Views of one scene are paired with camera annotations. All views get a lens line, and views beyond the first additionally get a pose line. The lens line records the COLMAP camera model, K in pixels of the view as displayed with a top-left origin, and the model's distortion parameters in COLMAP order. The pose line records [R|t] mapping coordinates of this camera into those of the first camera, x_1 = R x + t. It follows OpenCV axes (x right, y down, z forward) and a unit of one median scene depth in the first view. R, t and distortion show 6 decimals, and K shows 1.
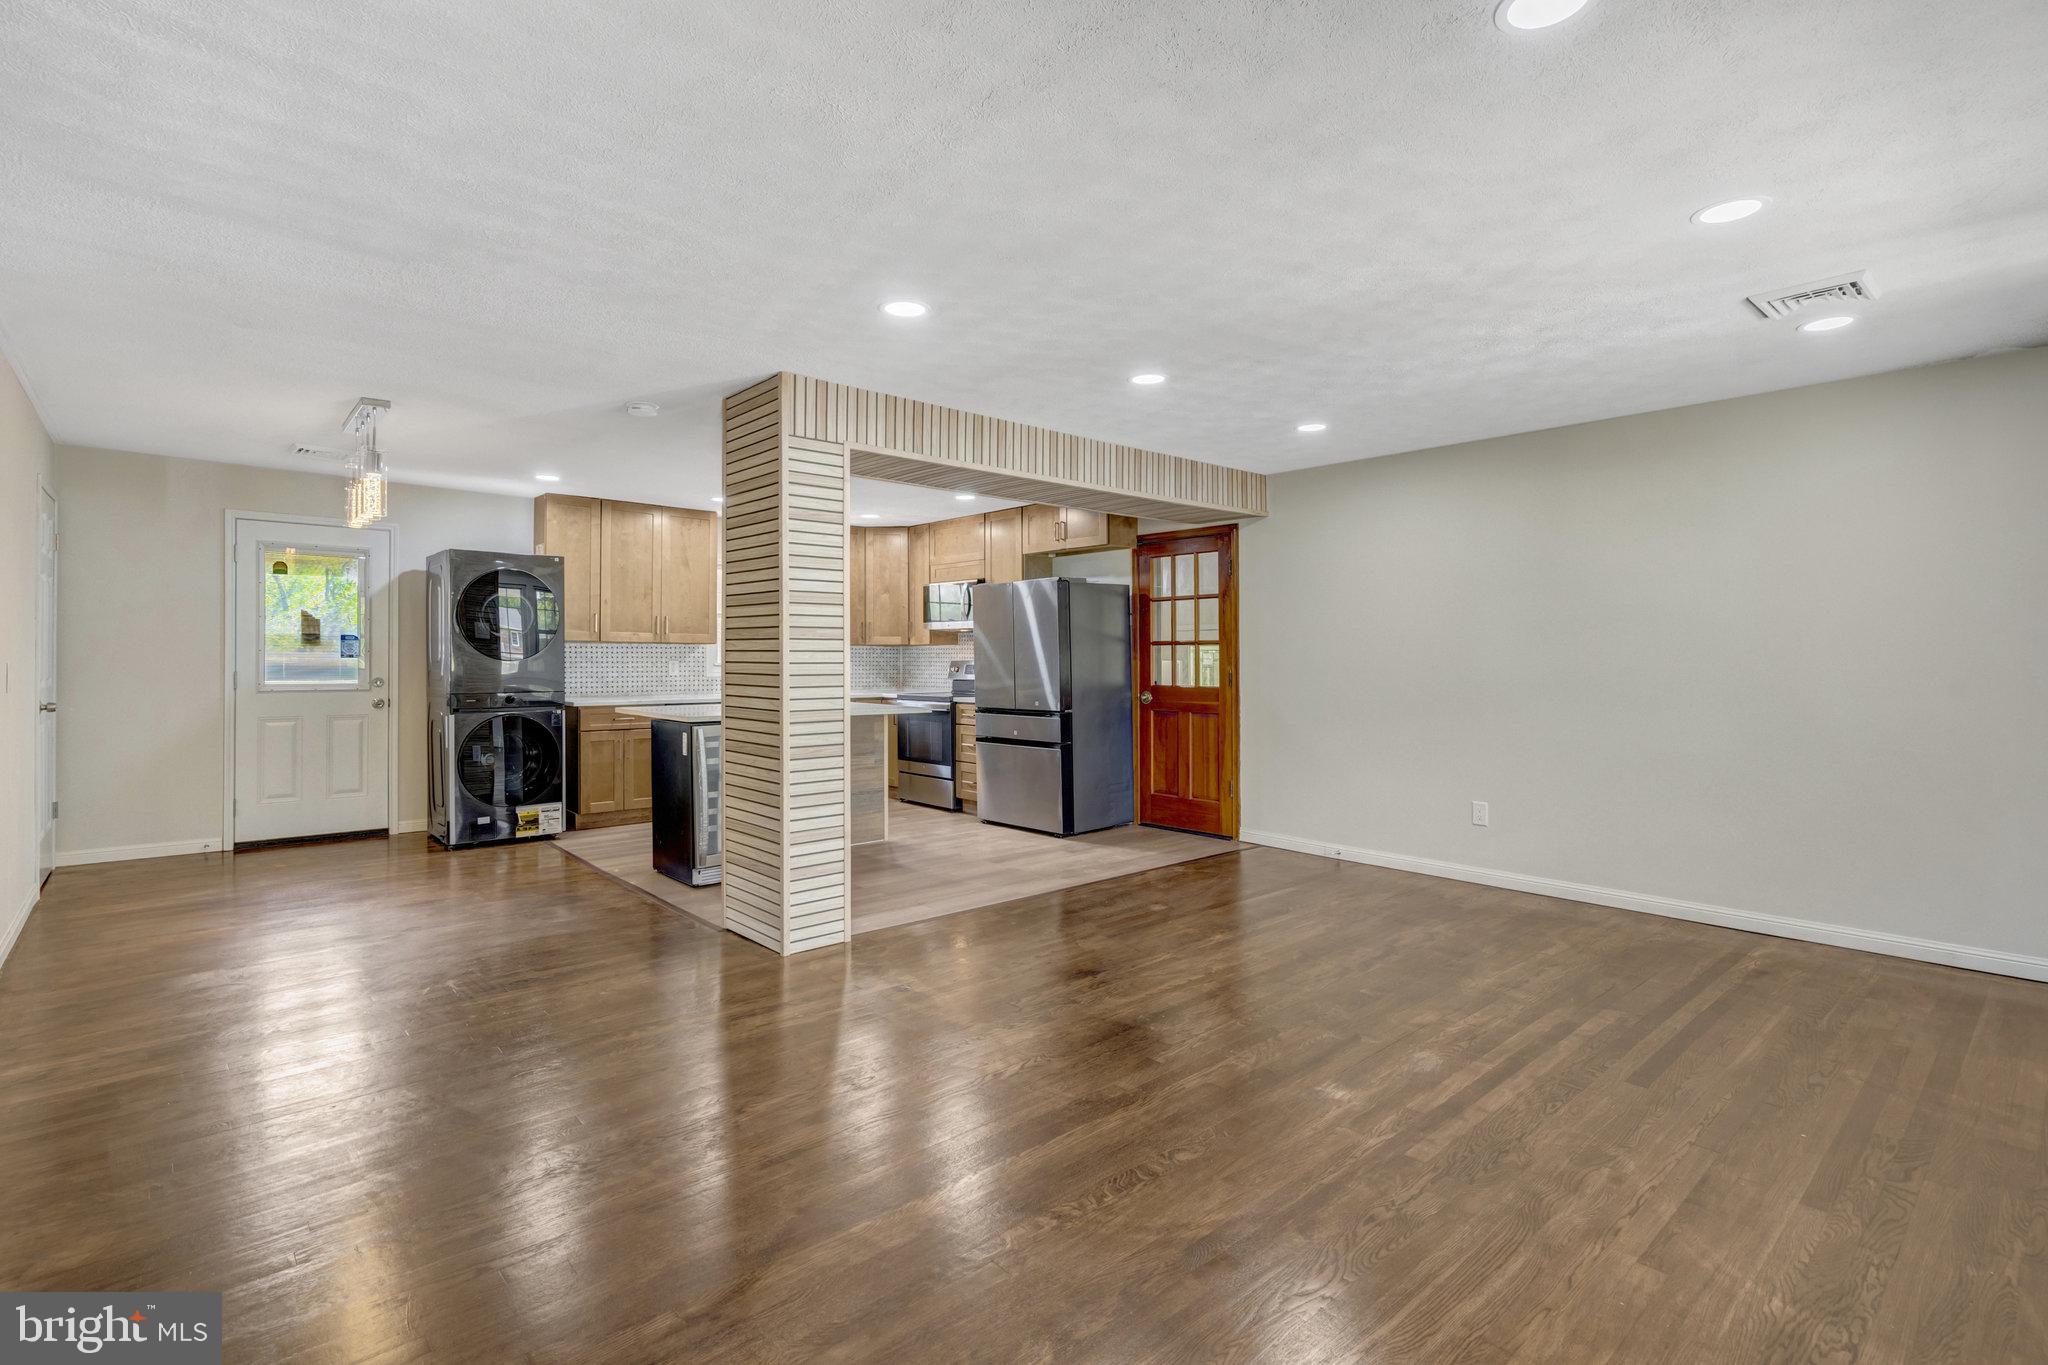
lens RADIAL K [[947.1, 0, 1001.5], [0, 947.1, 643.3], [0, 0, 1]] dist [-0.001739, 0.000667]
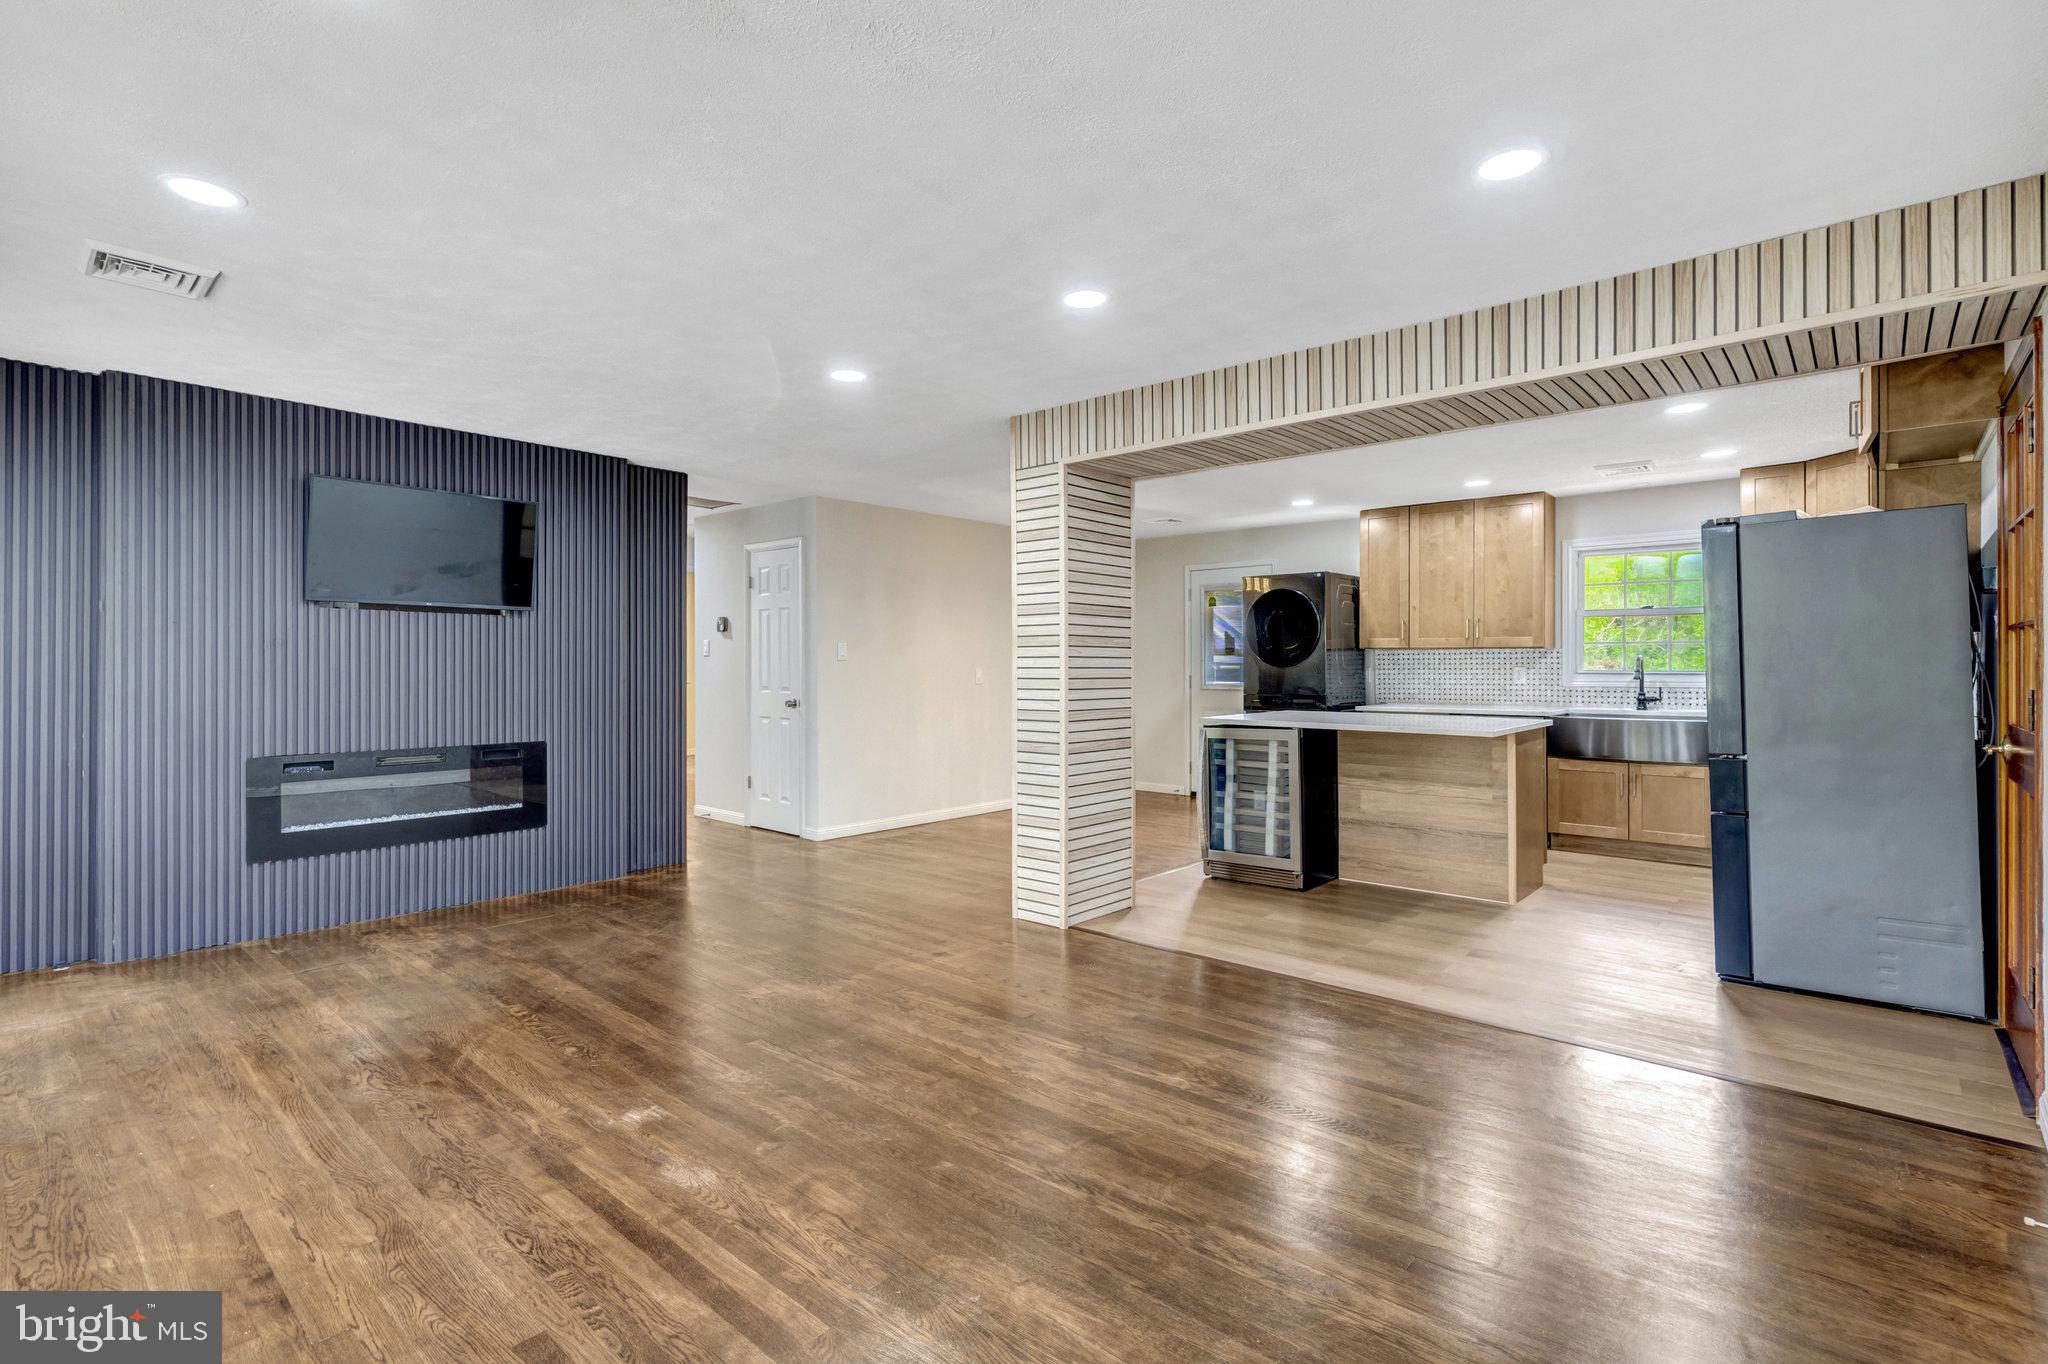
lens RADIAL K [[947.1, 0, 1042.7], [0, 947.1, 666.0], [0, 0, 1]] dist [-0.001739, 0.000667]
pose [[0.144013, -0.004346, -0.989566, 0.565668], [0.018665, 0.999824, -0.001675, 0.012932], [0.989400, -0.018229, 0.144068, 0.530282]]
